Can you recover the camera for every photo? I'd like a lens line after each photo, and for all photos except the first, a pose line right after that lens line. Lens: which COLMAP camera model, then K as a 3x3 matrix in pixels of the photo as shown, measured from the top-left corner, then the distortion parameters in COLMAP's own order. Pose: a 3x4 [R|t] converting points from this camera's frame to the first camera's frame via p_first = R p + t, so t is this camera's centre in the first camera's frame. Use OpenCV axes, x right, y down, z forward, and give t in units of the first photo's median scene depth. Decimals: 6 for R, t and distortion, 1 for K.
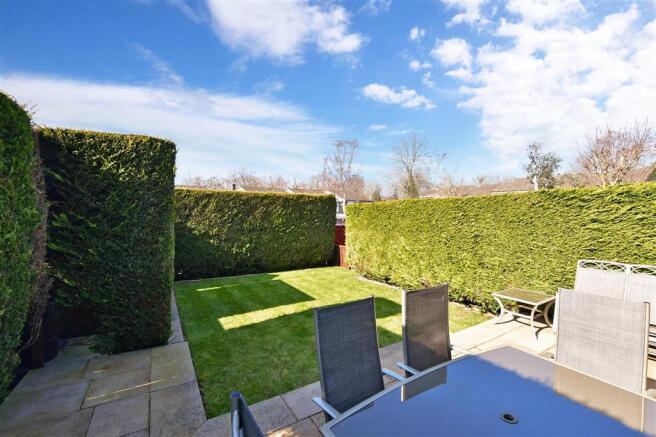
lens RADIAL K [[289.3, 0, 327.7], [0, 289.3, 219.1], [0, 0, 1]] dist [-0.005762, -0.000079]
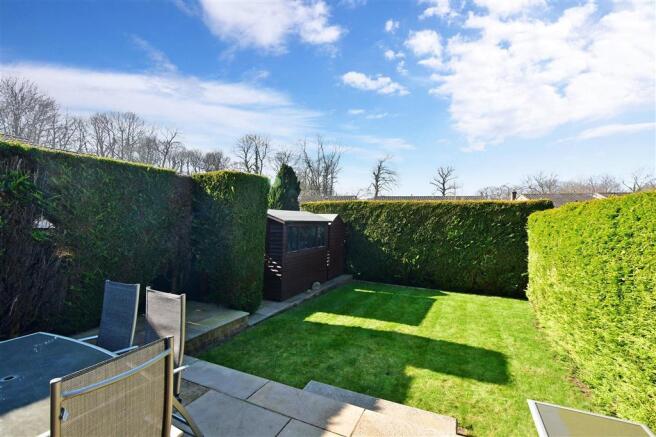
lens RADIAL K [[289.3, 0, 329.1], [0, 289.3, 218.0], [0, 0, 1]] dist [-0.005762, -0.000079]
pose [[0.574798, 0.004923, -0.818281, 0.368245], [-0.038634, 0.999030, -0.021129, -0.007292], [0.817383, 0.043758, 0.574430, 0.213040]]
